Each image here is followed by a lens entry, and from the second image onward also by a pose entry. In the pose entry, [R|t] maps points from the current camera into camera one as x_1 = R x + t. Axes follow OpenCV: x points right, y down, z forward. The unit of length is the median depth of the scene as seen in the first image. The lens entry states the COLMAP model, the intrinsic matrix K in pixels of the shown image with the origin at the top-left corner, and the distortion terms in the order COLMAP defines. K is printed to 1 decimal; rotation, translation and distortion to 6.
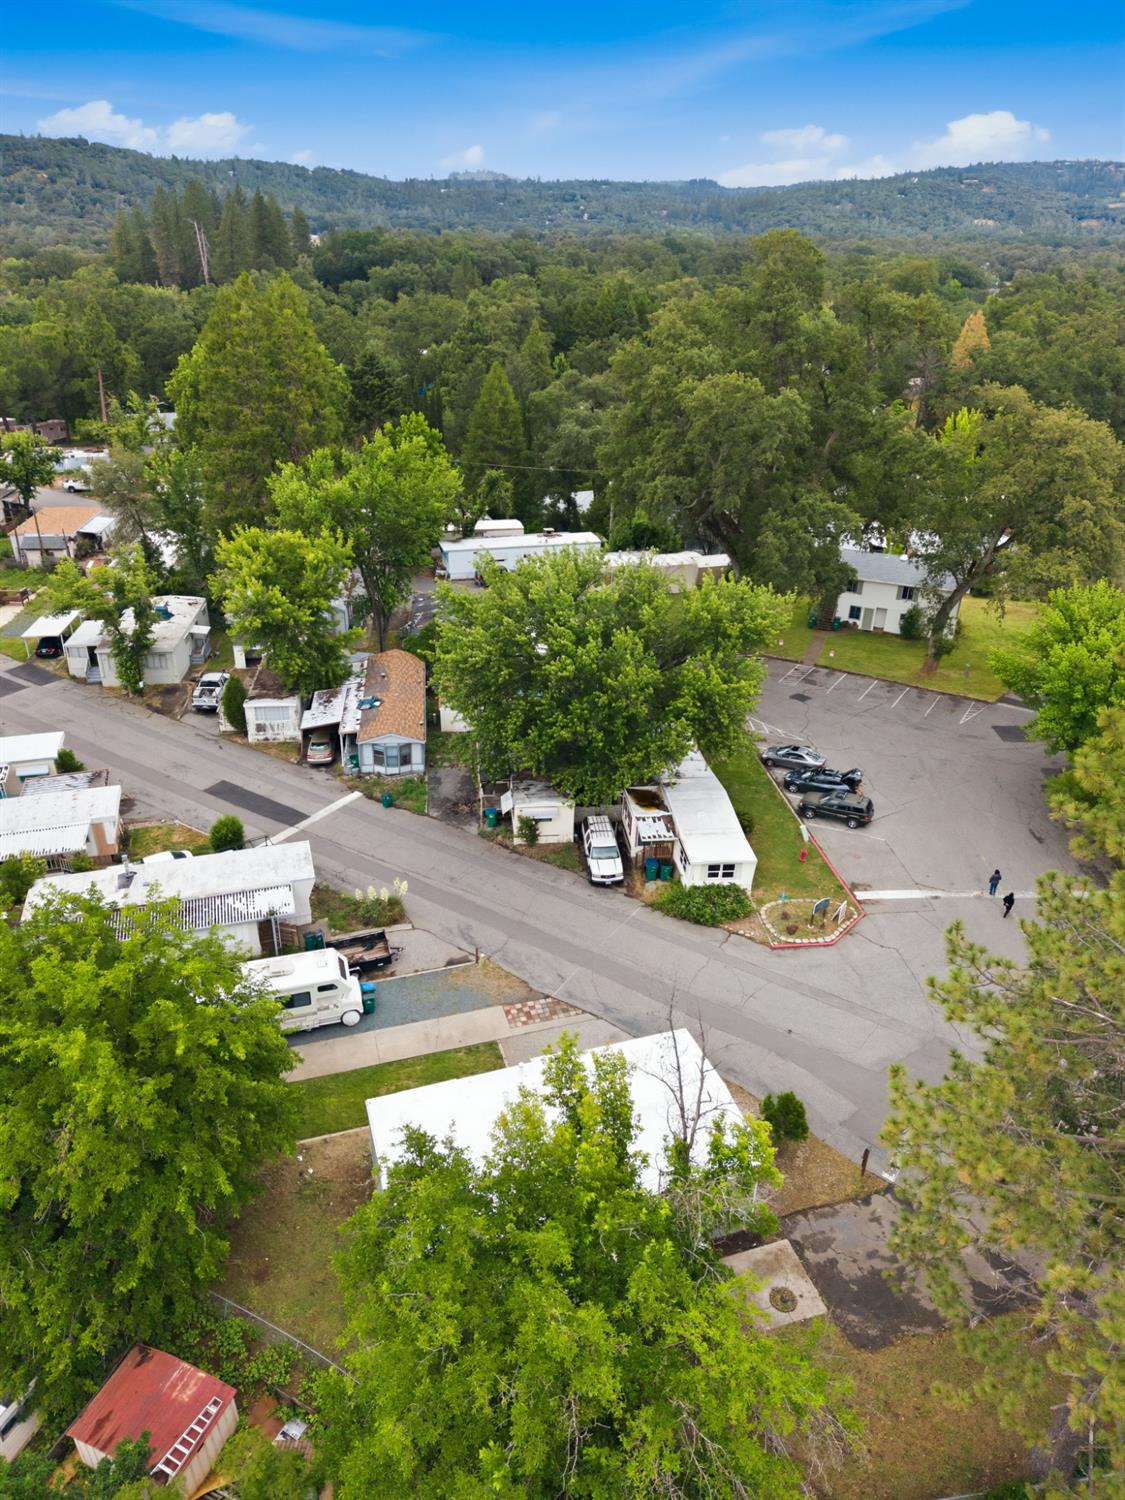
lens RADIAL K [[1005.5, 0, 560.4], [0, 1005.5, 738.1], [0, 0, 1]] dist [0.039958, -0.040691]
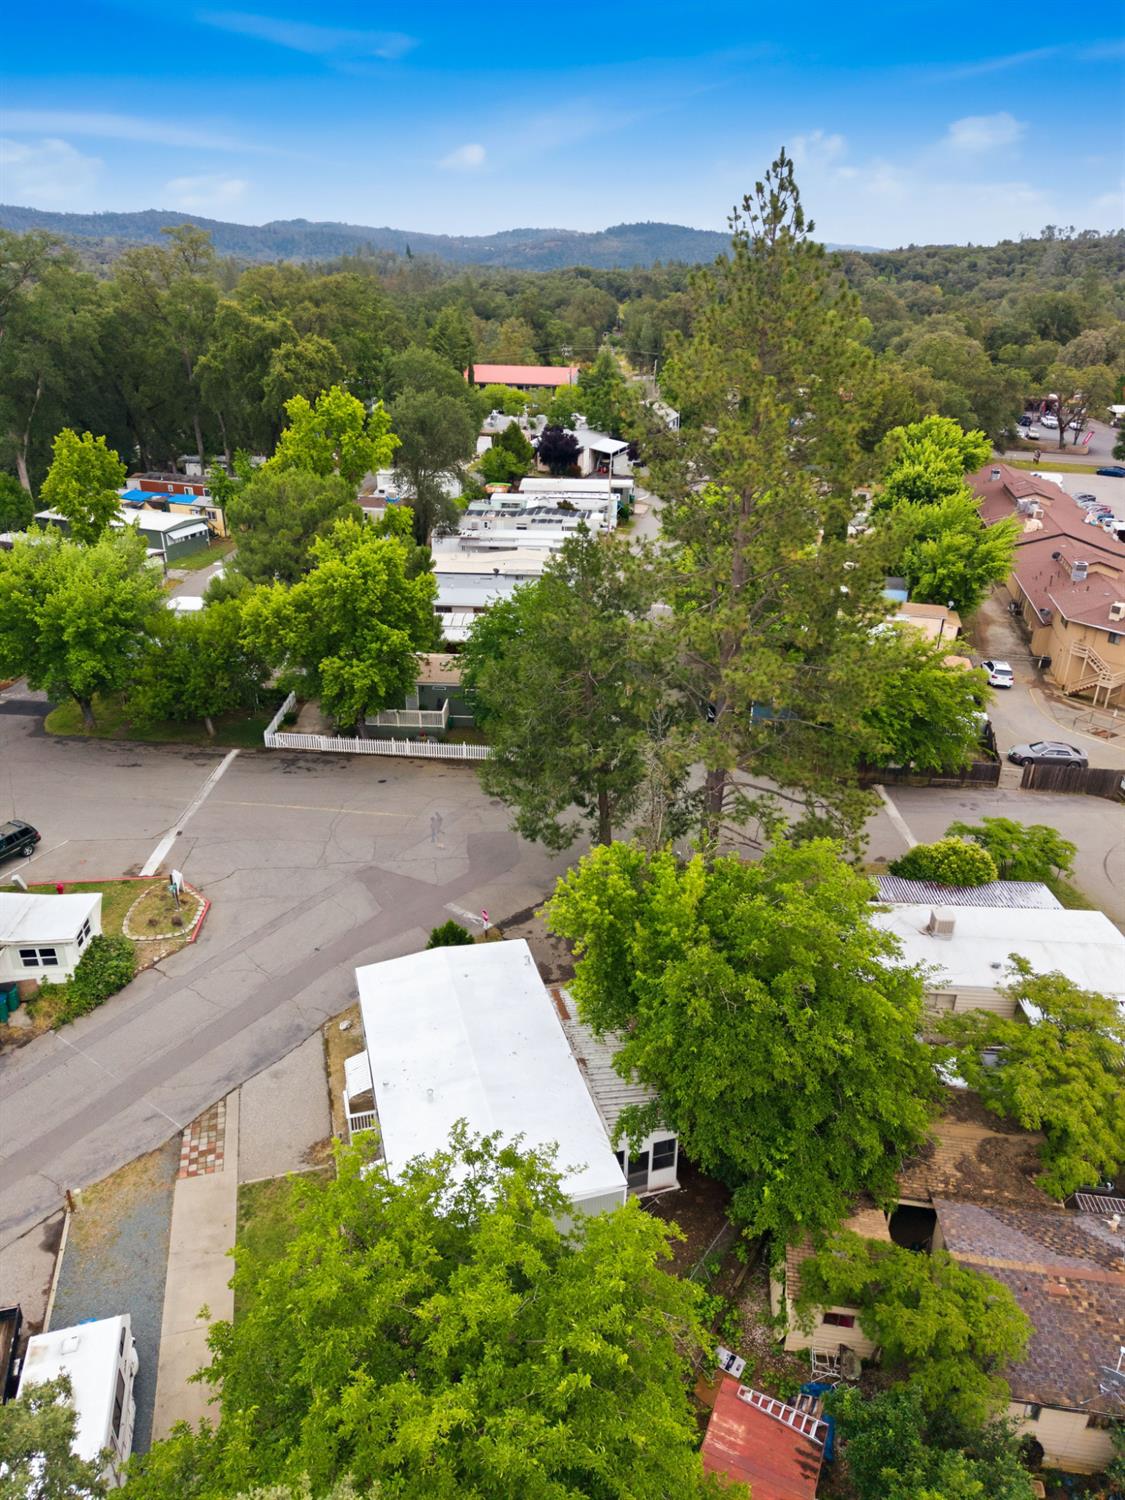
lens RADIAL K [[1005.5, 0, 565.3], [0, 1005.5, 739.8], [0, 0, 1]] dist [0.039958, -0.040691]
pose [[0.036749, -0.437164, 0.898631, -0.587058], [0.442831, 0.813252, 0.377520, -0.157519], [-0.895852, 0.384068, 0.223476, 0.456727]]
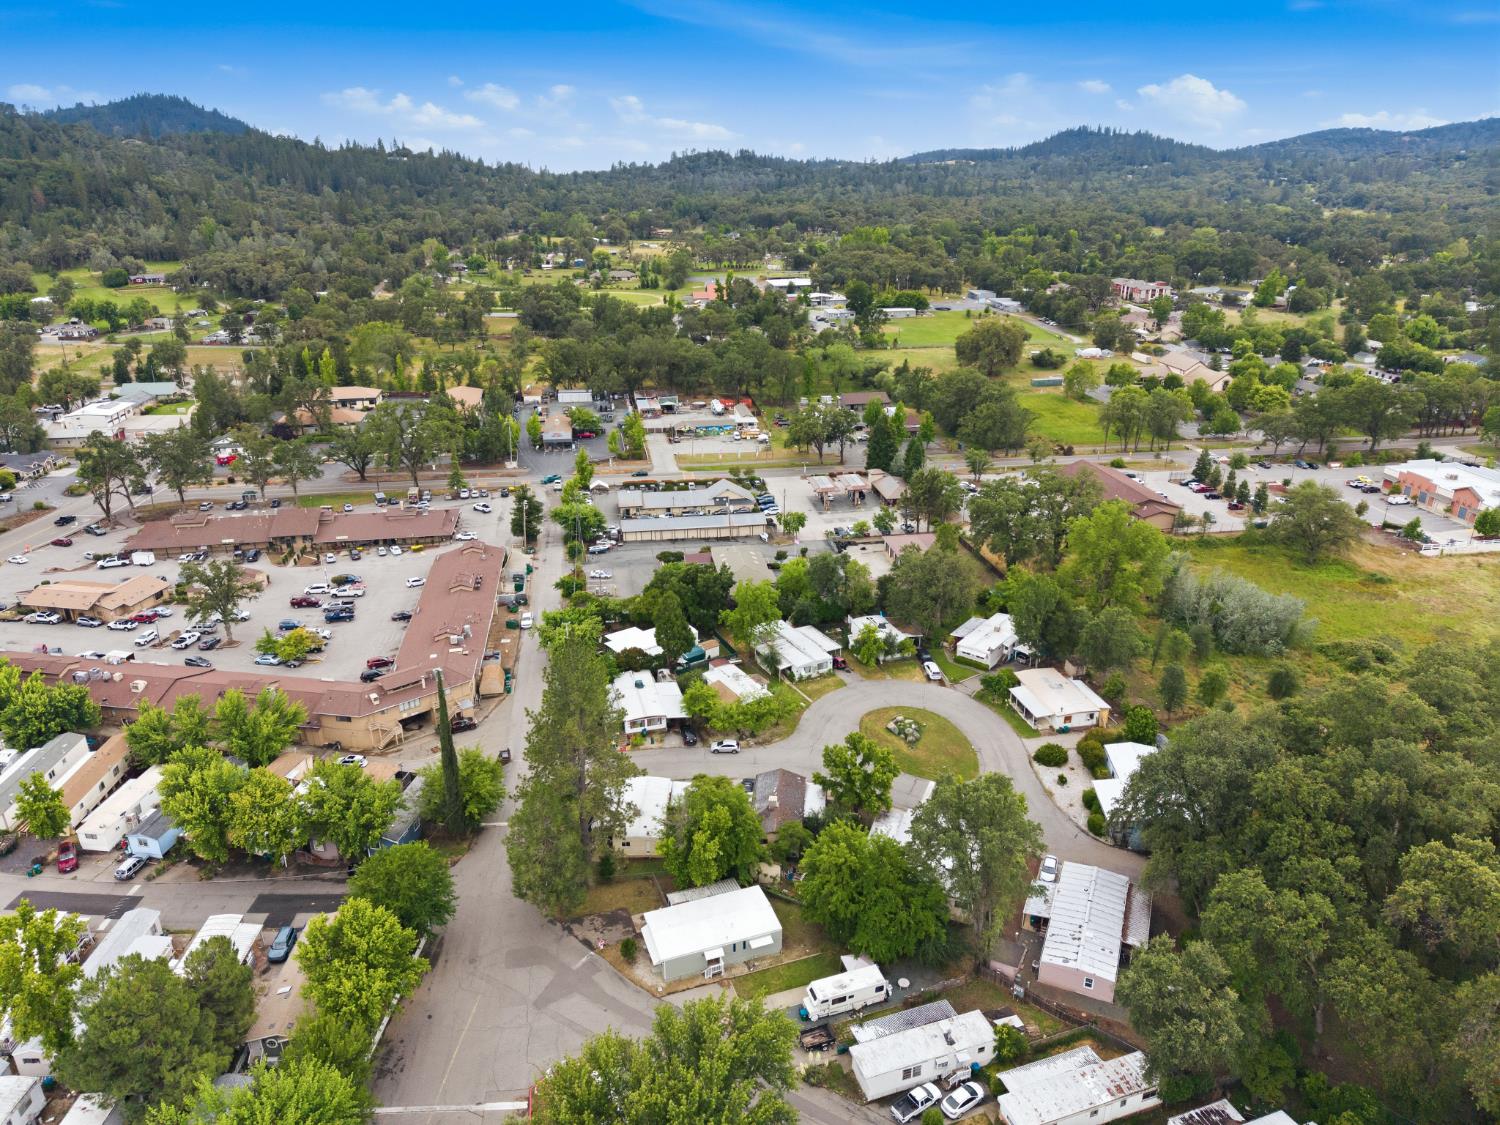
lens RADIAL K [[1005.5, 0, 753.7], [0, 1005.5, 565.9], [0, 0, 1]] dist [0.039958, -0.040691]
pose [[-0.999289, -0.008646, -0.036692, -0.001873], [-0.033338, 0.657030, 0.753127, -1.951357], [0.017597, 0.753815, -0.656851, 1.689132]]
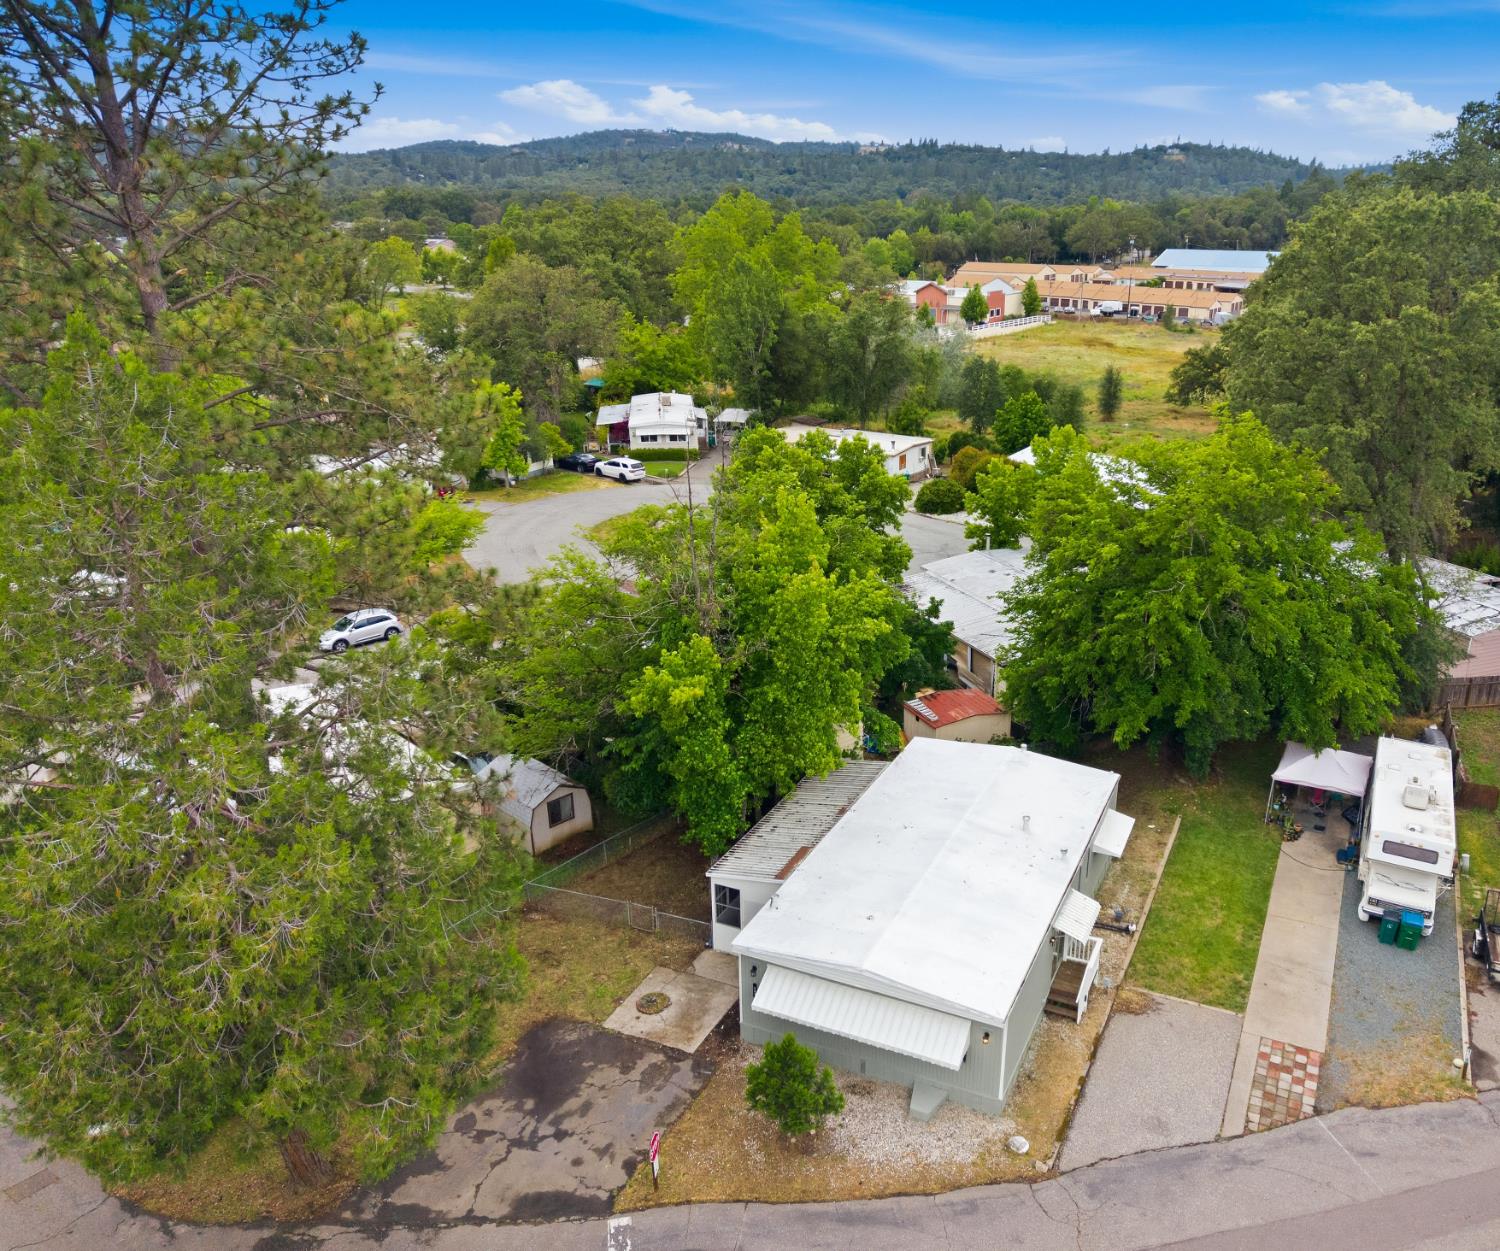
lens RADIAL K [[1180.9, 0, 874.0], [0, 1180.9, 626.2], [0, 0, 1]] dist [0.026588, -0.020387]
pose [[-0.653942, 0.234534, -0.719273, 0.523425], [-0.358843, 0.740825, 0.567811, -0.191782], [0.666027, 0.629422, -0.400296, 0.963091]]
